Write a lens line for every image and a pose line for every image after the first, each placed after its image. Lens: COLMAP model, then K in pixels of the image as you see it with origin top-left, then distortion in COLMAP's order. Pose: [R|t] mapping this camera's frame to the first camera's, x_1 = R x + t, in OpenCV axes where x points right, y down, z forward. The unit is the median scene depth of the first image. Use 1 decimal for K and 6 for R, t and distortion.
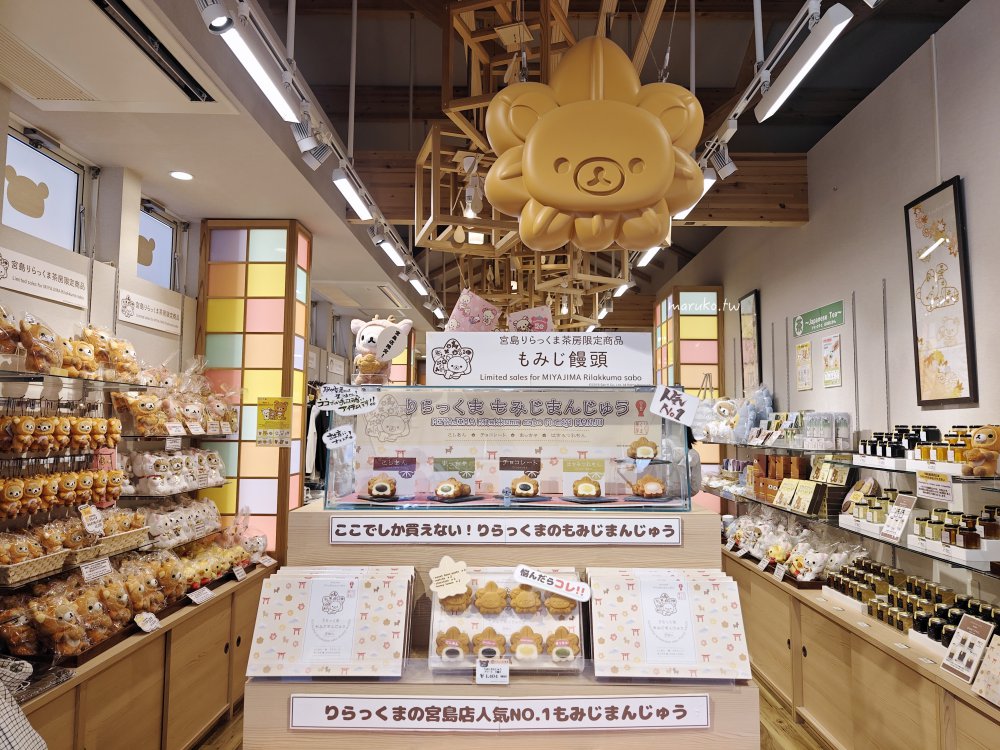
lens RADIAL K [[671.3, 0, 508.1], [0, 671.3, 409.6], [0, 0, 1]] dist [0.109163, -0.046330]
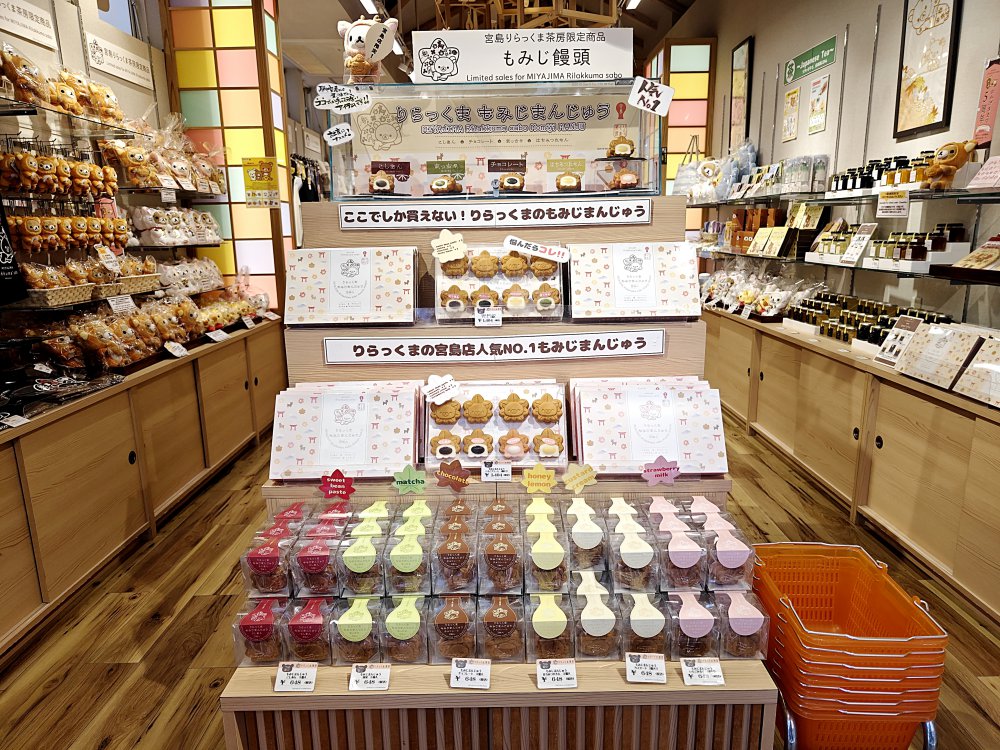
lens RADIAL K [[669.6, 0, 500.0], [0, 669.6, 375.0], [0, 0, 1]] dist [0.090120, -0.029818]
pose [[0.999661, -0.025160, 0.006742, -0.009054], [0.022779, 0.969964, 0.242179, 0.142417], [-0.012633, -0.241943, 0.970208, -0.133347]]
